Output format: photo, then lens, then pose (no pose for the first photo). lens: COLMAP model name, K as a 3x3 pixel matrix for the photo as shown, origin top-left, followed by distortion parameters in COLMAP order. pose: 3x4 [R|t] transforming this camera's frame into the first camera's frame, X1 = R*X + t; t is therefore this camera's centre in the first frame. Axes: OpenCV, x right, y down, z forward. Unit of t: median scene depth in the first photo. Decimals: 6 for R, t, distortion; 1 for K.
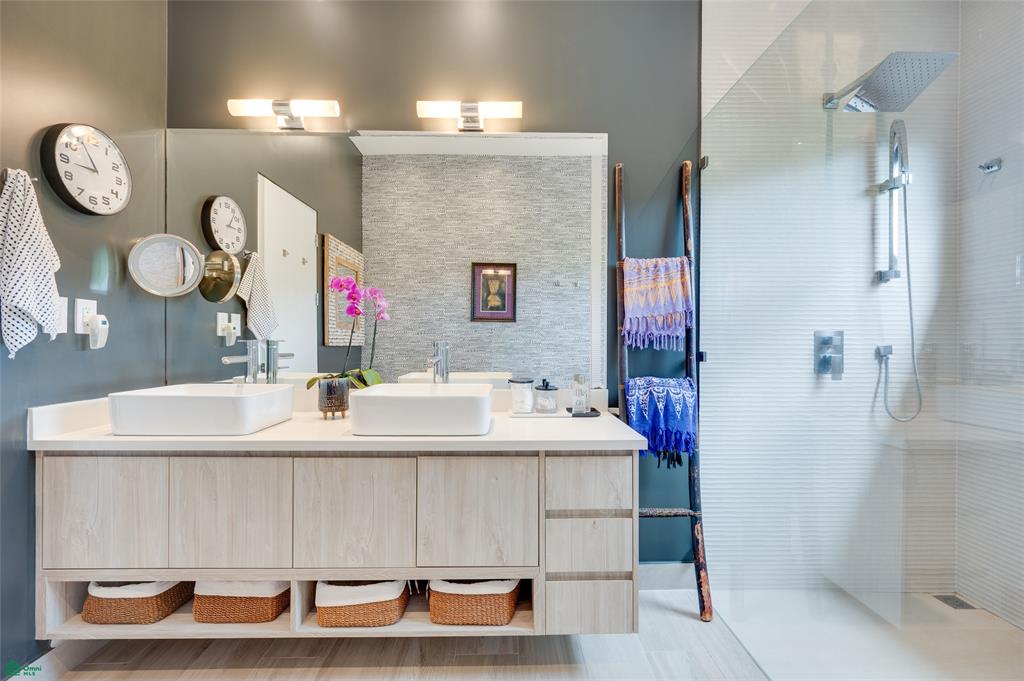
lens RADIAL K [[430.4, 0, 511.5], [0, 430.4, 340.8], [0, 0, 1]] dist [-0.003832, -0.000160]
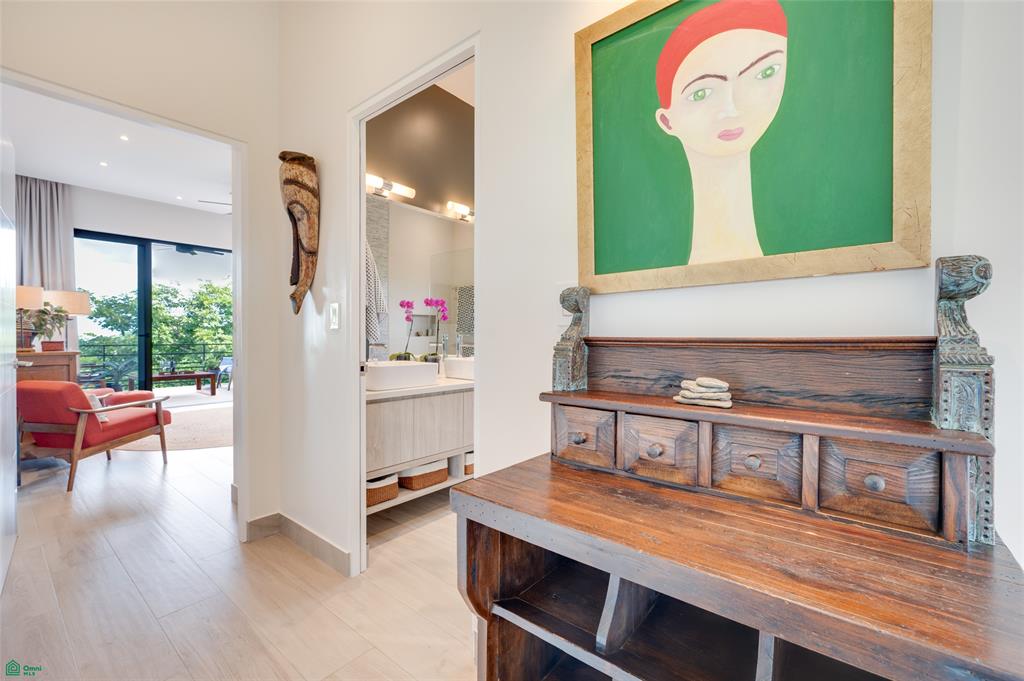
lens RADIAL K [[430.4, 0, 512.8], [0, 430.4, 340.0], [0, 0, 1]] dist [-0.003832, -0.000160]
pose [[0.642083, -0.007625, 0.766597, -1.884736], [-0.003135, 0.999916, 0.012571, -0.003485], [-0.766629, -0.010474, 0.642005, -0.492695]]
